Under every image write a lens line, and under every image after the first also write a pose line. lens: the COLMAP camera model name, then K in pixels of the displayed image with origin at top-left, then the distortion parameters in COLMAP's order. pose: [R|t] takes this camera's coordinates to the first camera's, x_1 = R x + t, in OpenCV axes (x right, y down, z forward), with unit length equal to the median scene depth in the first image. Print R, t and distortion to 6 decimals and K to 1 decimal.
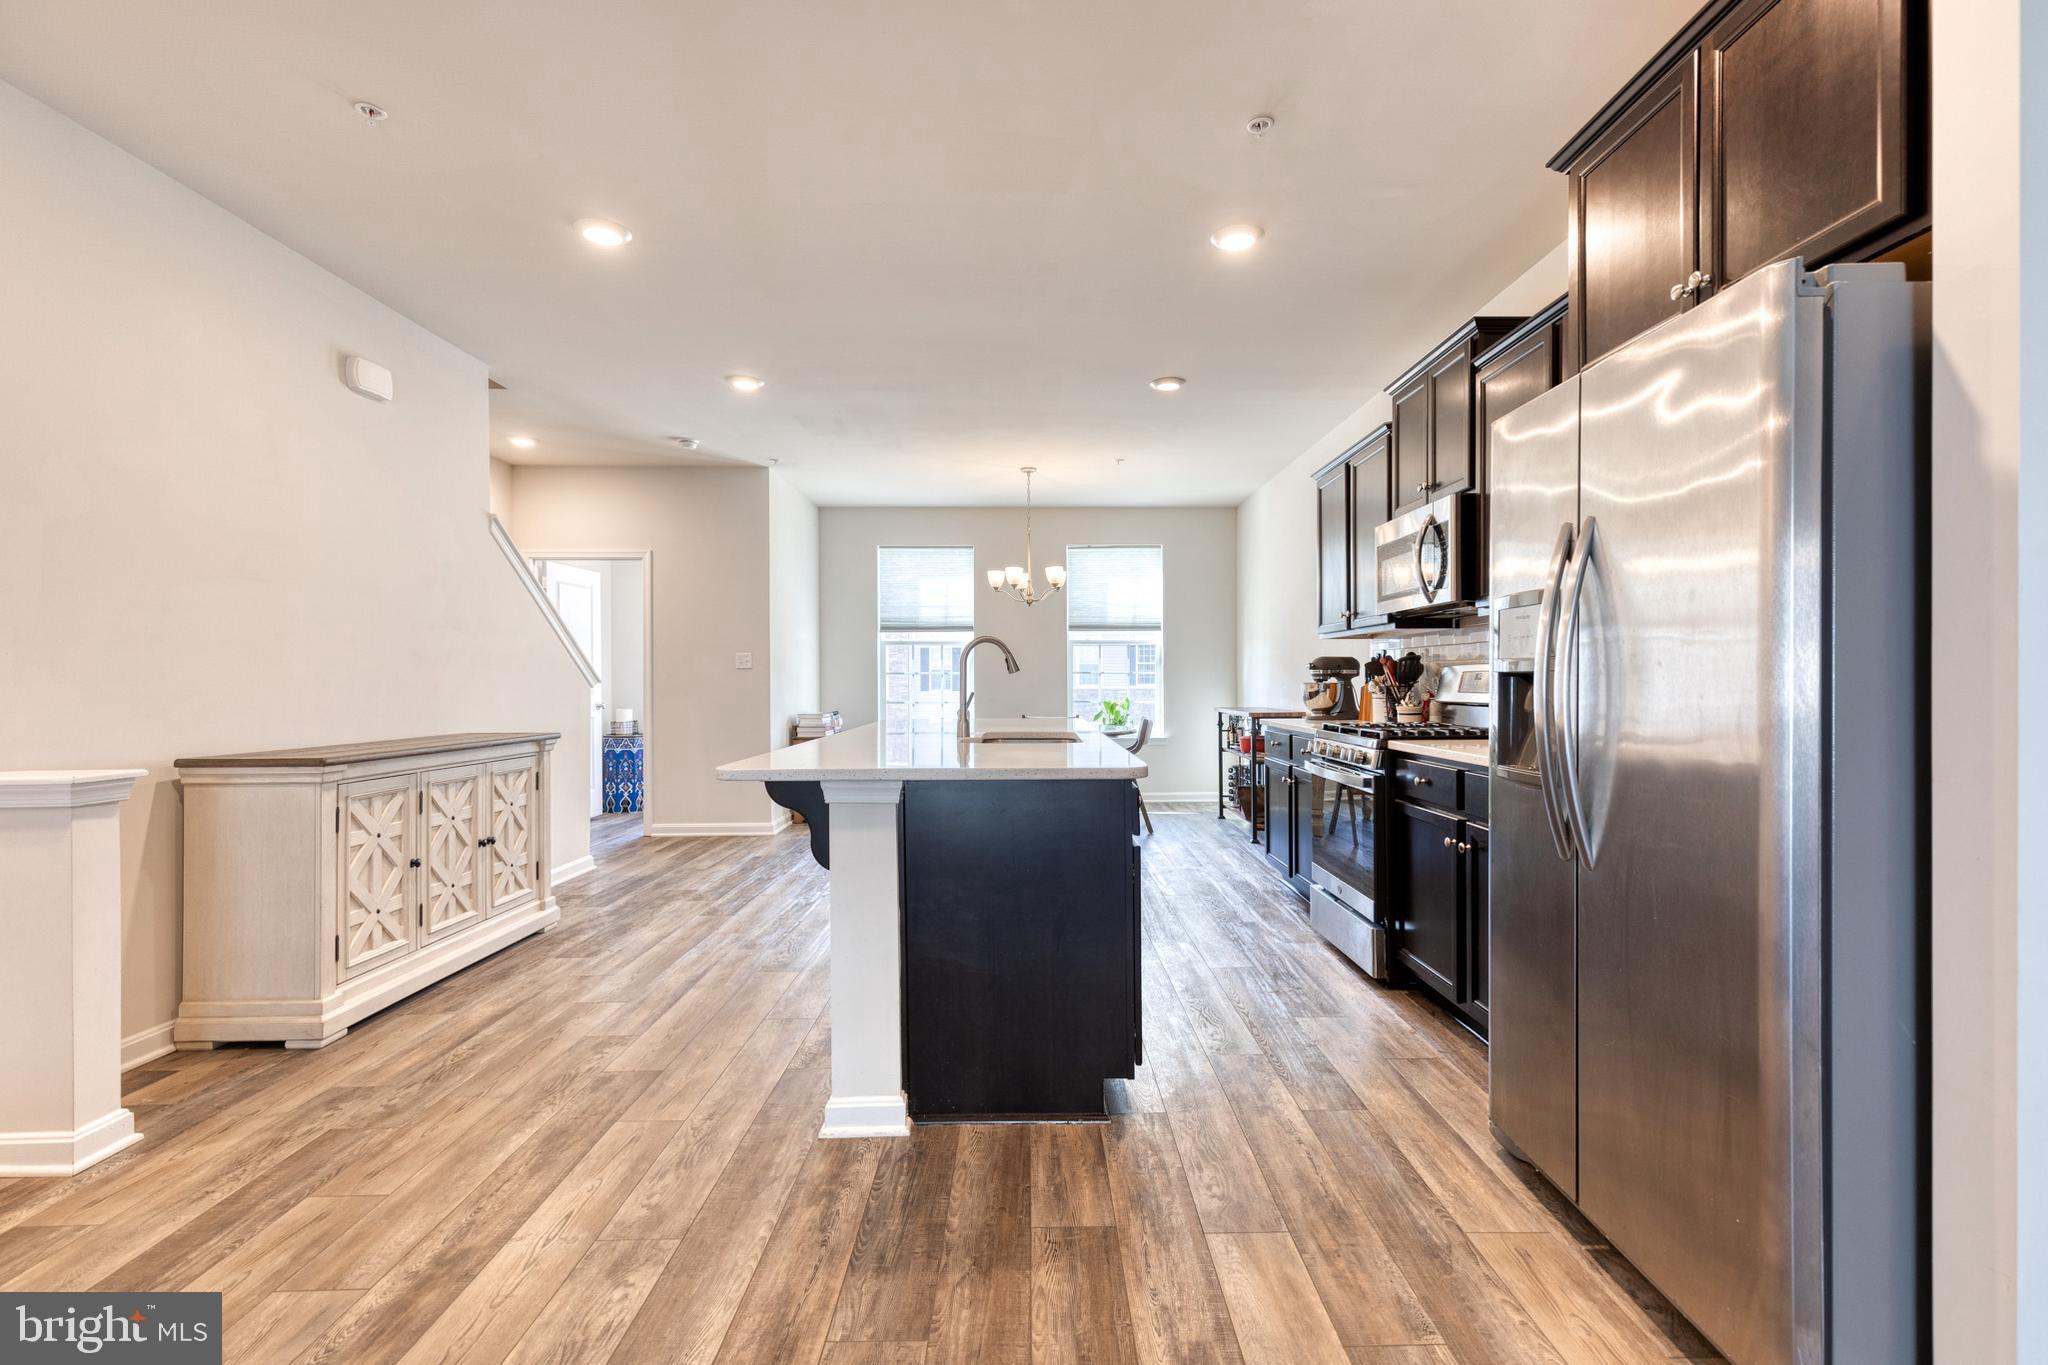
lens RADIAL K [[916.6, 0, 1022.8], [0, 916.6, 686.6], [0, 0, 1]] dist [0.005695, 0.000828]
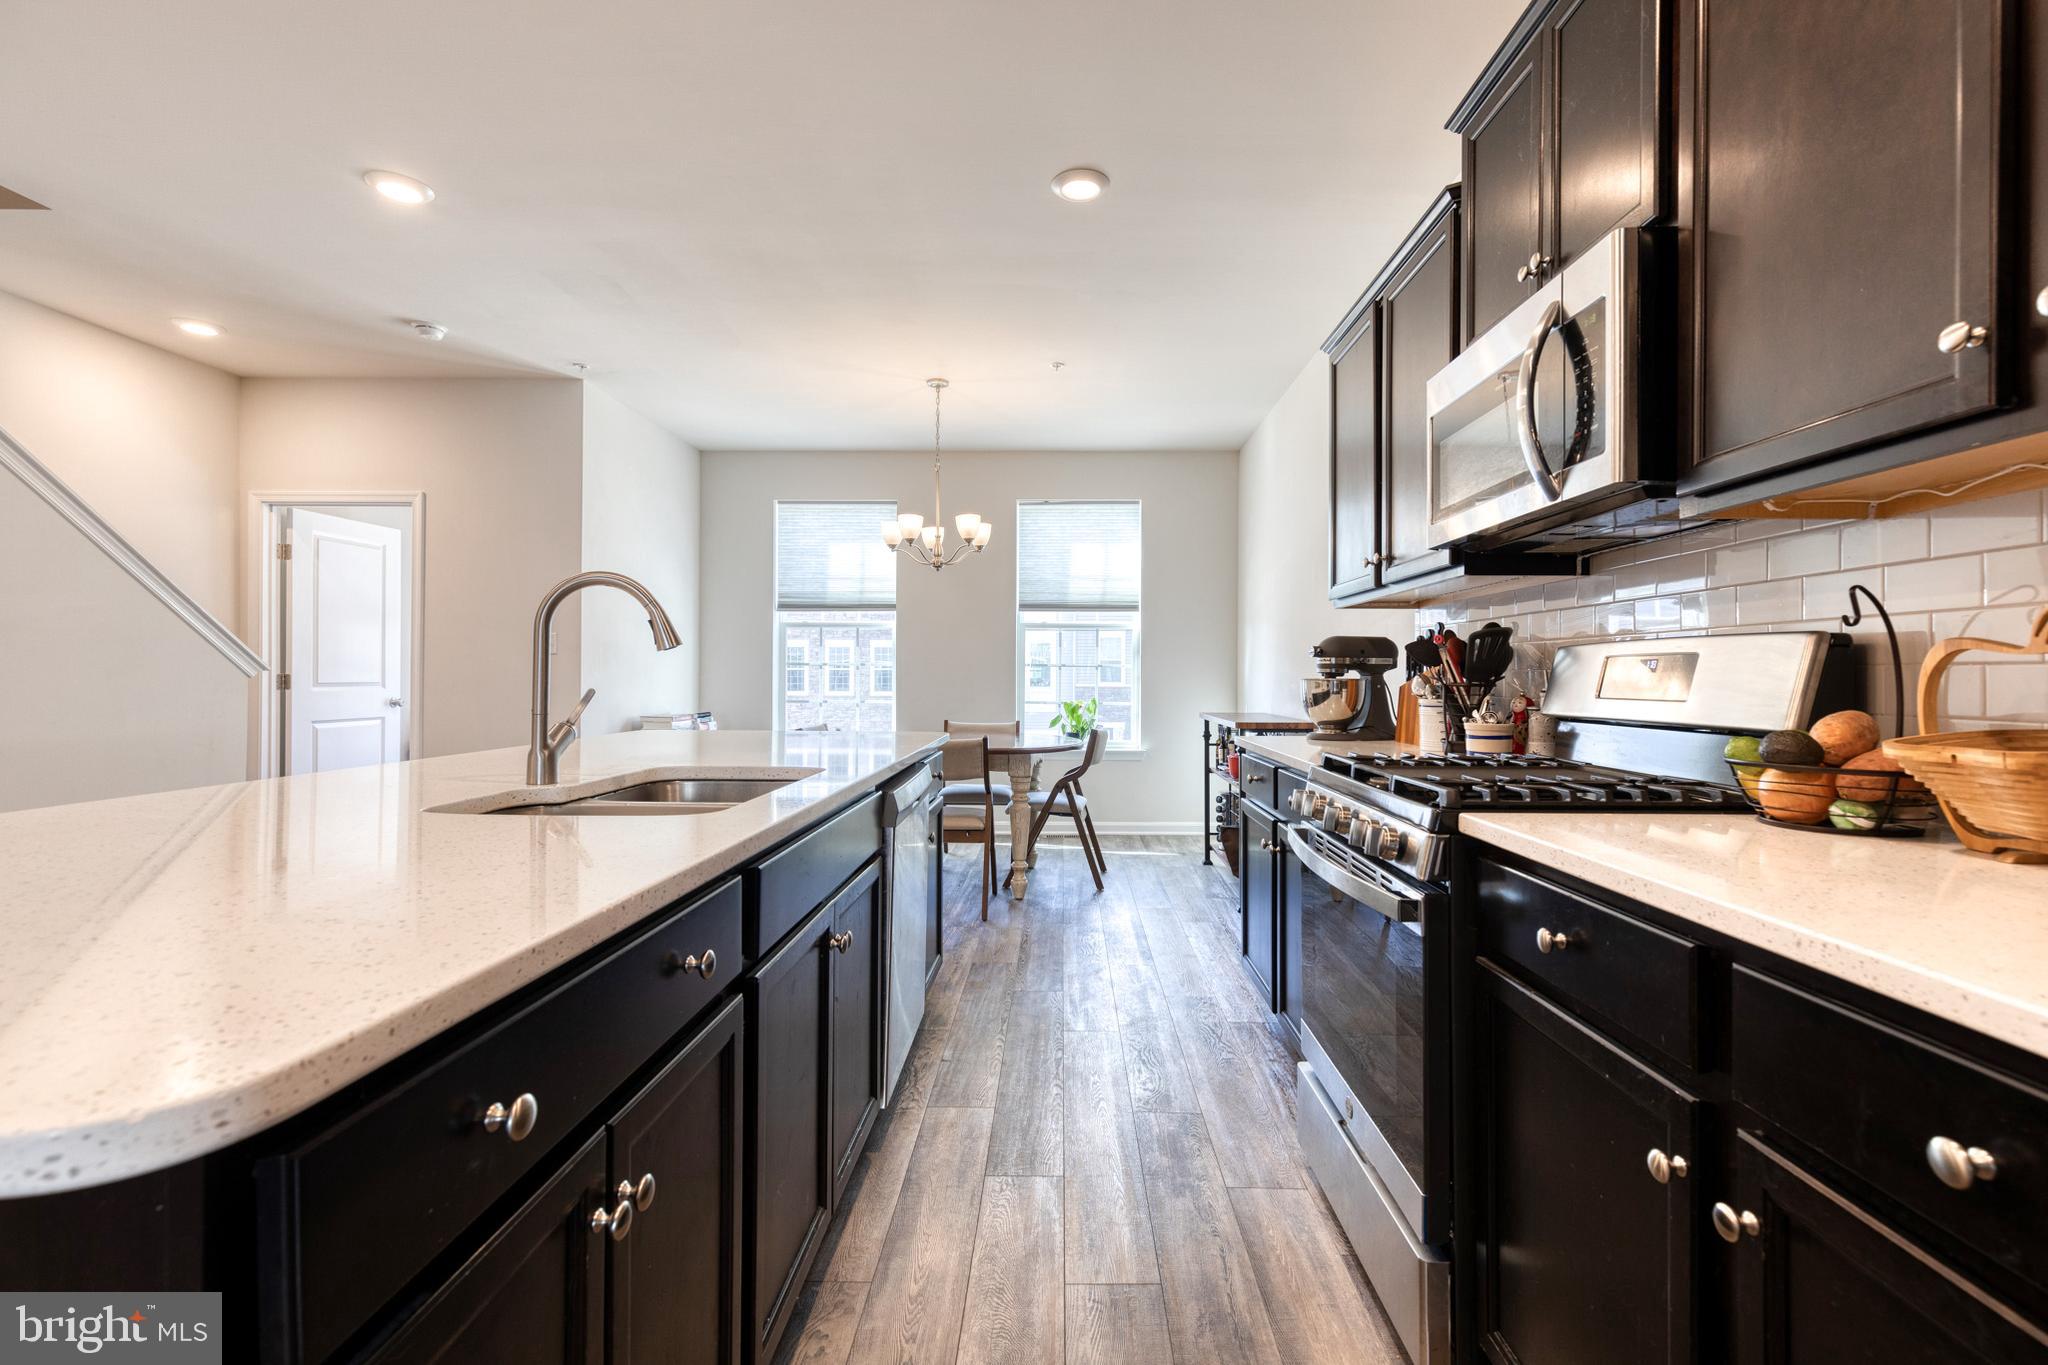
lens RADIAL K [[916.6, 0, 1023.7], [0, 916.6, 674.5], [0, 0, 1]] dist [0.005695, 0.000828]
pose [[0.999152, 0.009073, -0.040164, 0.153921], [-0.009483, 0.999905, -0.010027, 0.001037], [0.040070, 0.010399, 0.999143, 0.408420]]
